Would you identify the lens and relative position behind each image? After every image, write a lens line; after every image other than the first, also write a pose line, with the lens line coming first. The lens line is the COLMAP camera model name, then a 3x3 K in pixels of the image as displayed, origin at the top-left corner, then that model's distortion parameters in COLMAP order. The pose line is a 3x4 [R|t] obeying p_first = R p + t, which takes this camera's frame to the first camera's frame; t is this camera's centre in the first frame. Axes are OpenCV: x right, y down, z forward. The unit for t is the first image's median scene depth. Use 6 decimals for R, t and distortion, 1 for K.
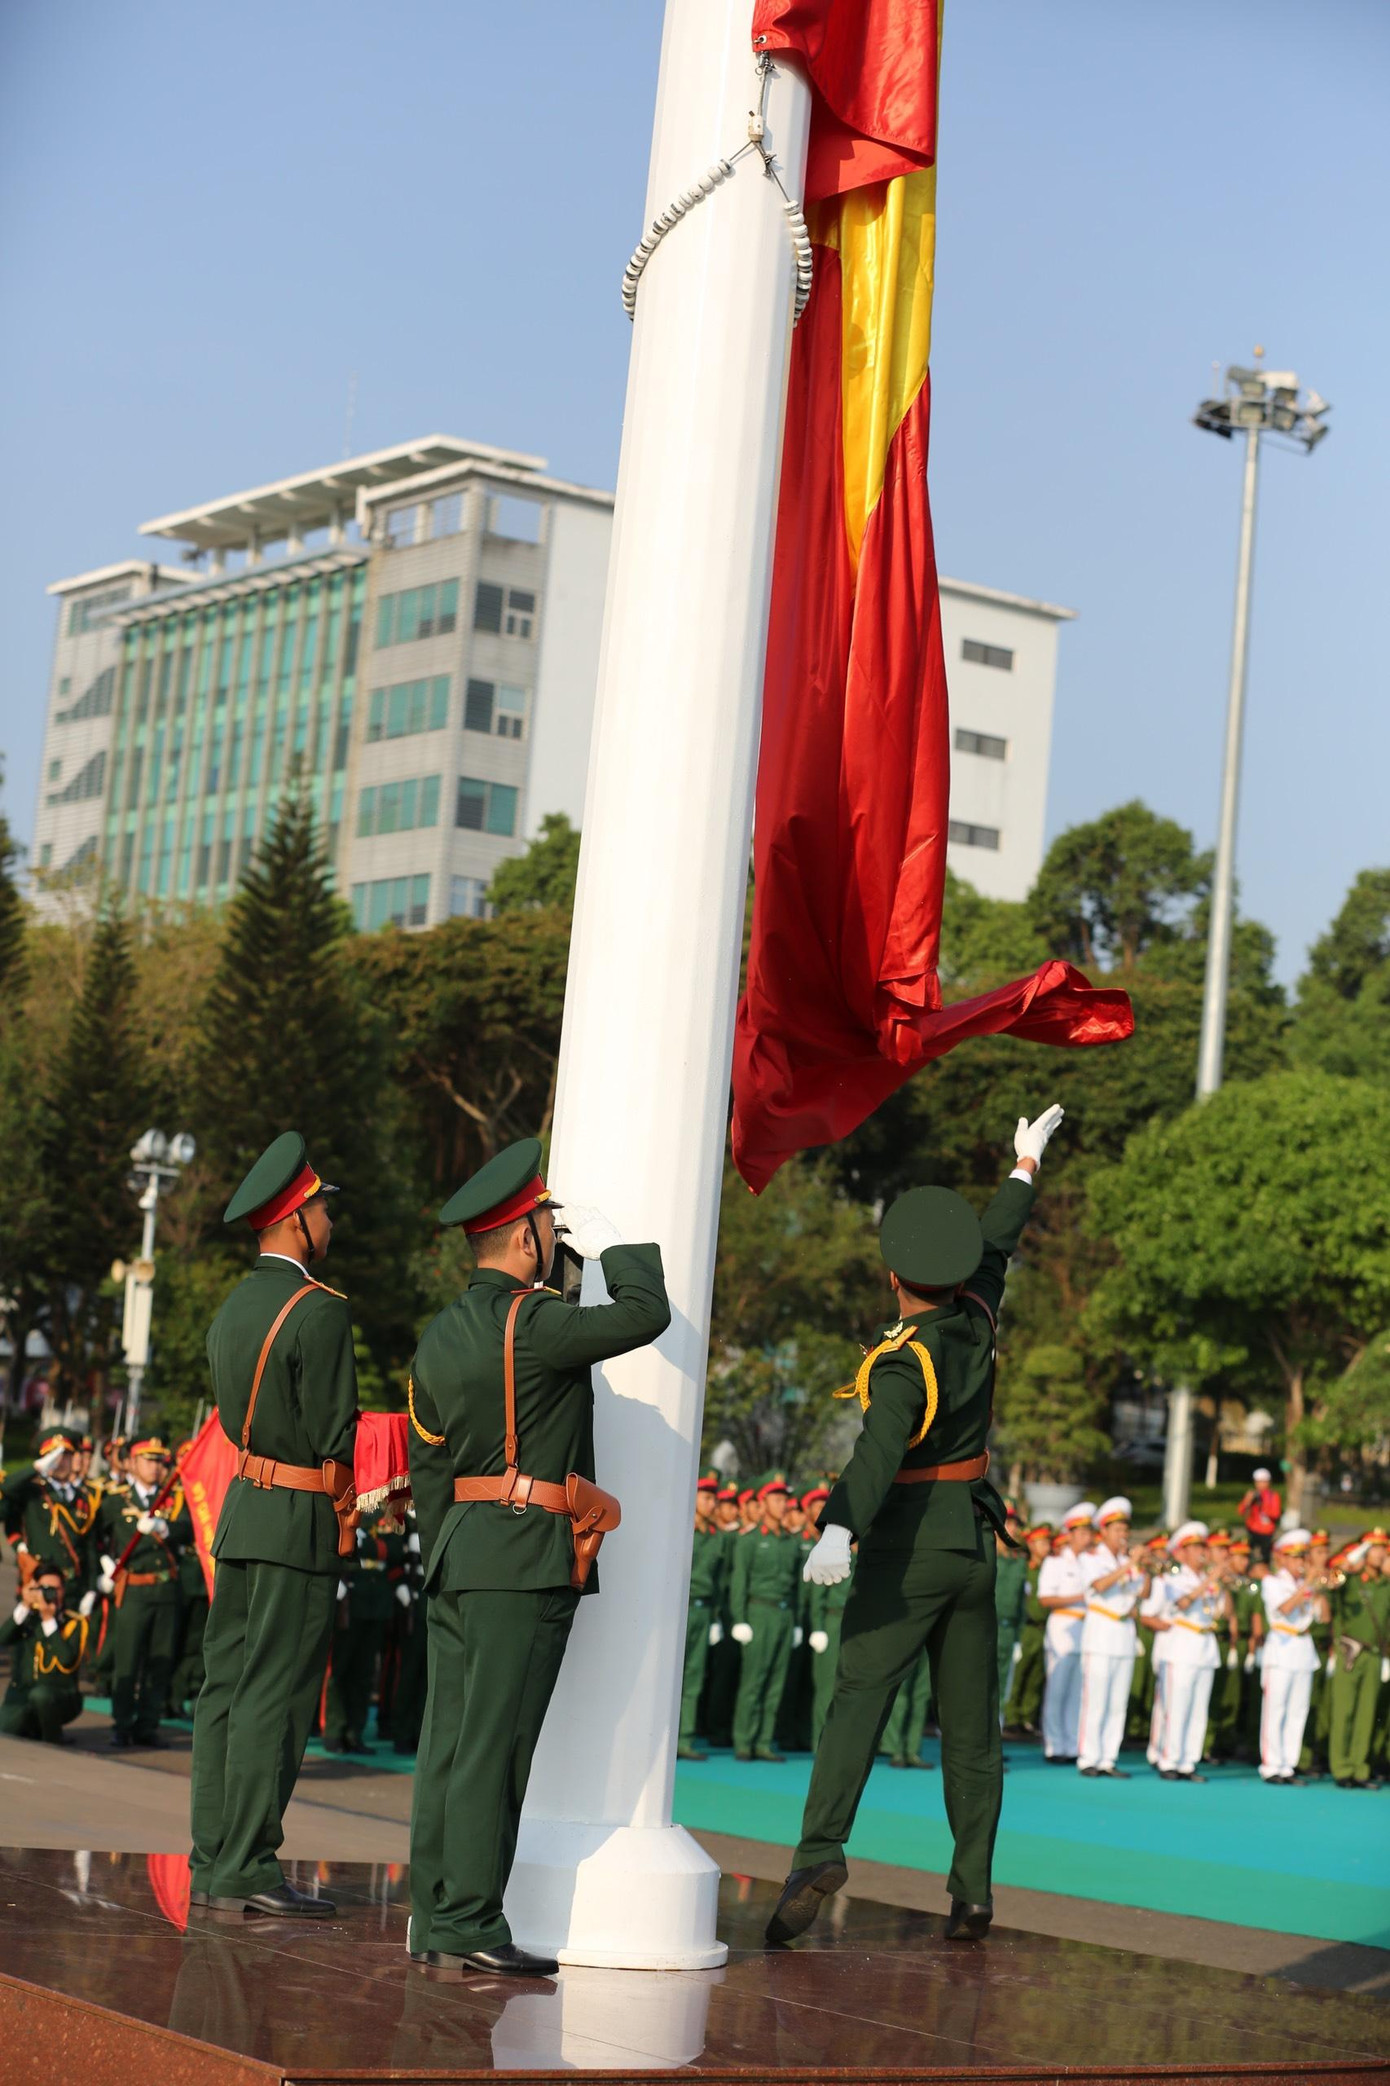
lens RADIAL K [[4296.0, 0, 695.0], [0, 4296.0, 1043.0], [0, 0, 1]] dist [-0.274246, 0.210464]
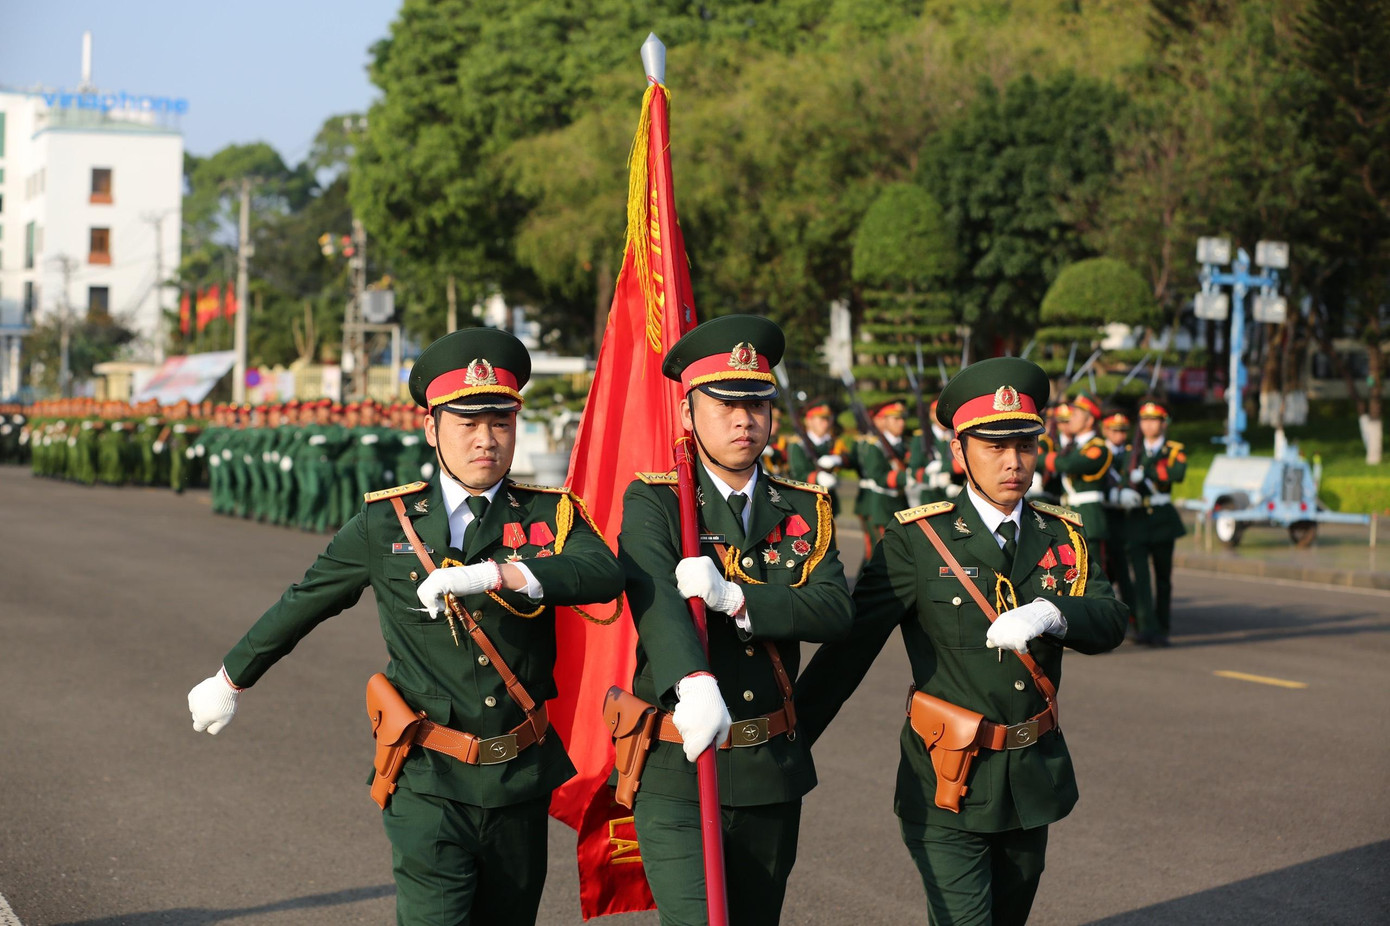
lens RADIAL K [[2862.7, 0, 695.0], [0, 2862.7, 463.0], [0, 0, 1]] dist [-0.274246, 0.210464]
pose [[0.962607, -0.058307, -0.264554, -0.122894], [0.086716, 0.991499, 0.097001, 0.029270], [0.256649, -0.116315, 0.959480, 0.362612]]
